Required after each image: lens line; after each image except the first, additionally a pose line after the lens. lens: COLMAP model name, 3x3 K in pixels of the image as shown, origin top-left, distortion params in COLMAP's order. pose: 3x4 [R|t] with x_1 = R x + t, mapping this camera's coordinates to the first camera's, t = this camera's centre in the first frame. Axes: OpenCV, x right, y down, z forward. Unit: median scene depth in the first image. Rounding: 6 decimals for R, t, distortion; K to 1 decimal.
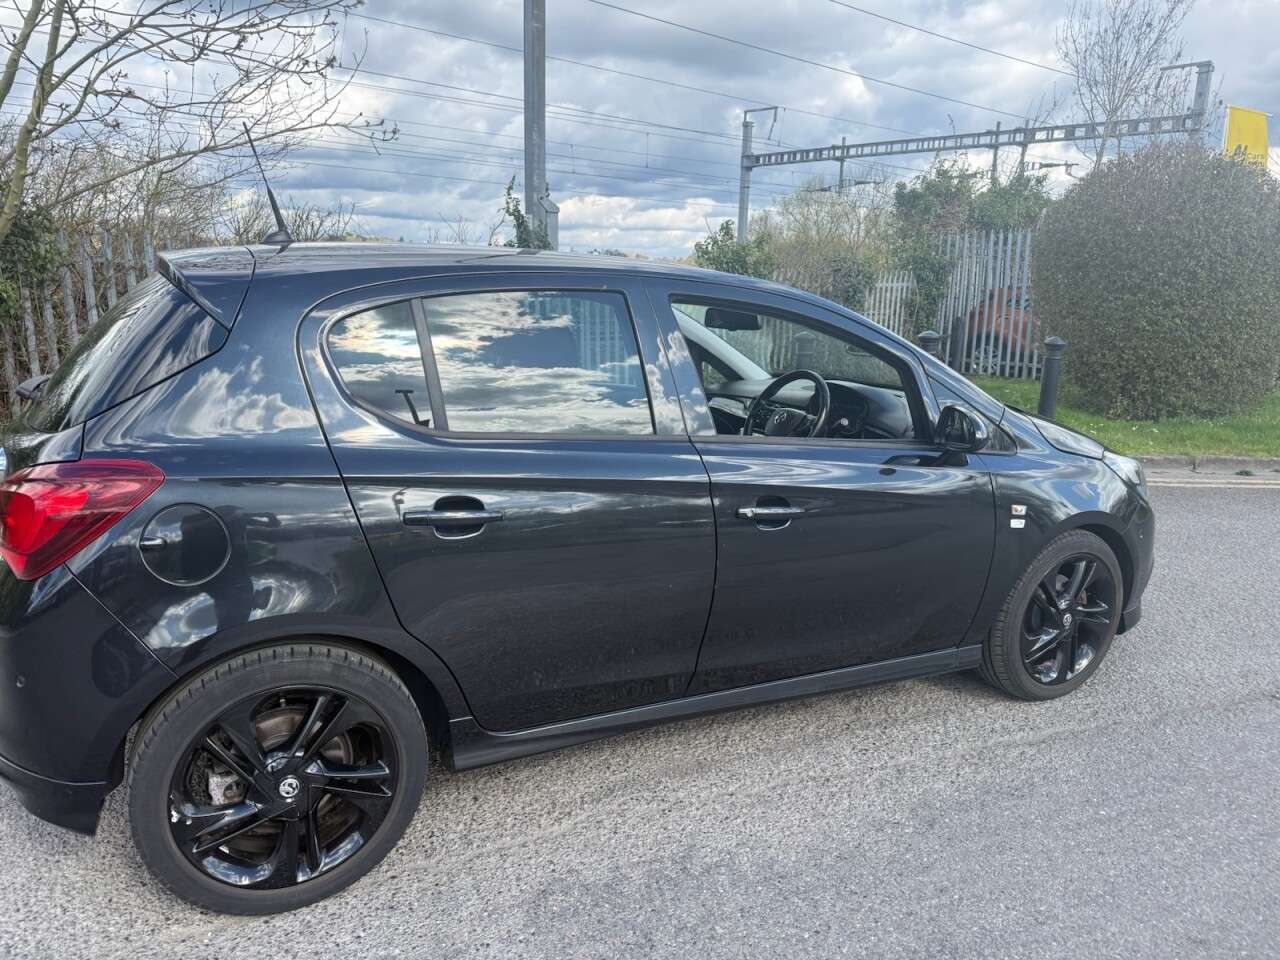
lens RADIAL K [[900.4, 0, 640.8], [0, 900.4, 484.9], [0, 0, 1]] dist [0.022641, -0.029931]
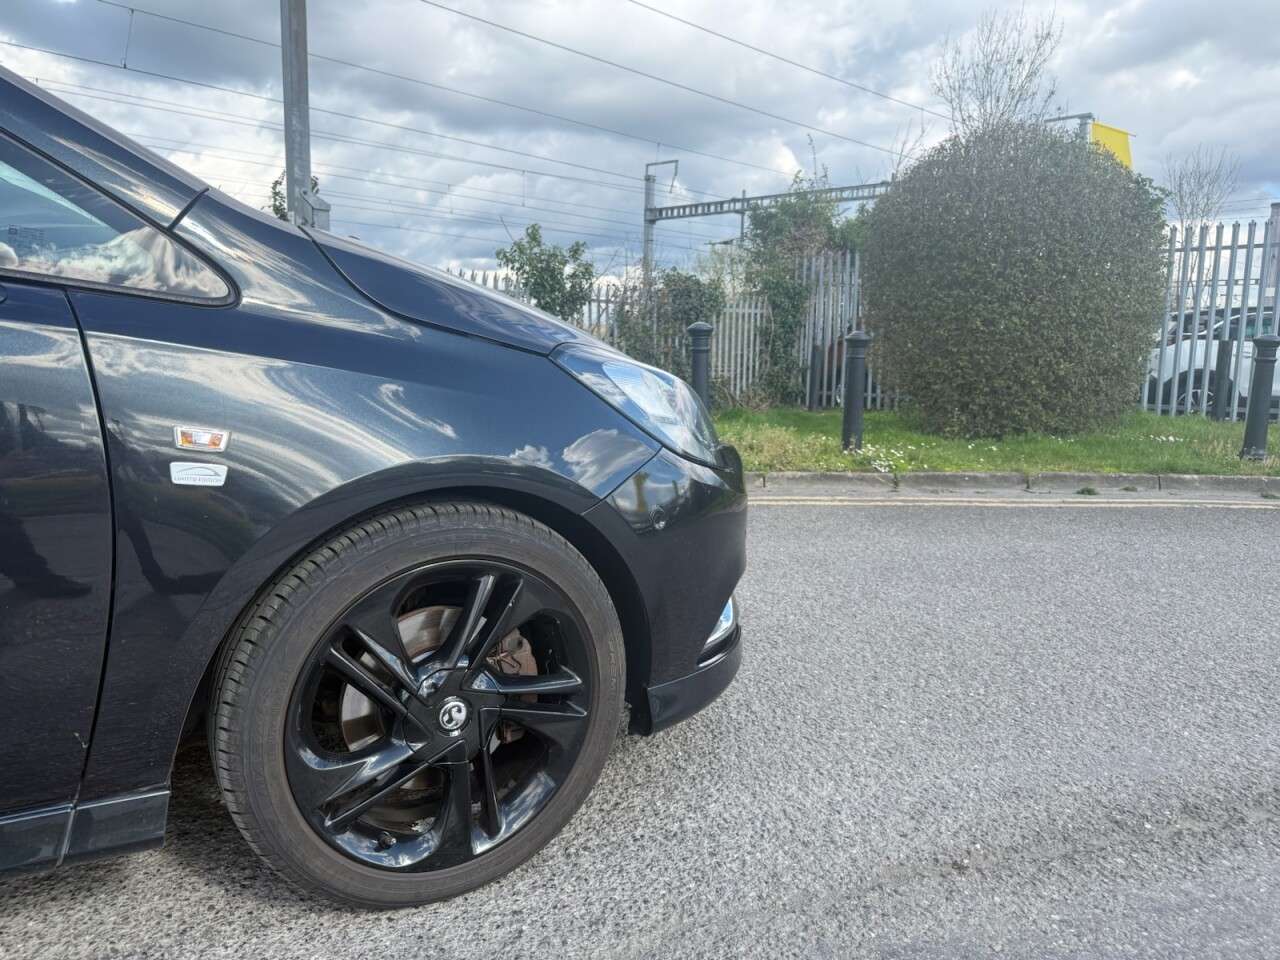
lens RADIAL K [[889.2, 0, 637.0], [0, 889.2, 477.8], [0, 0, 1]] dist [0.181369, -0.400701]
pose [[0.997730, -0.009630, 0.066647, 0.136487], [0.014629, 0.997082, -0.074928, 0.018008], [-0.065731, 0.075733, 0.994959, 0.142950]]
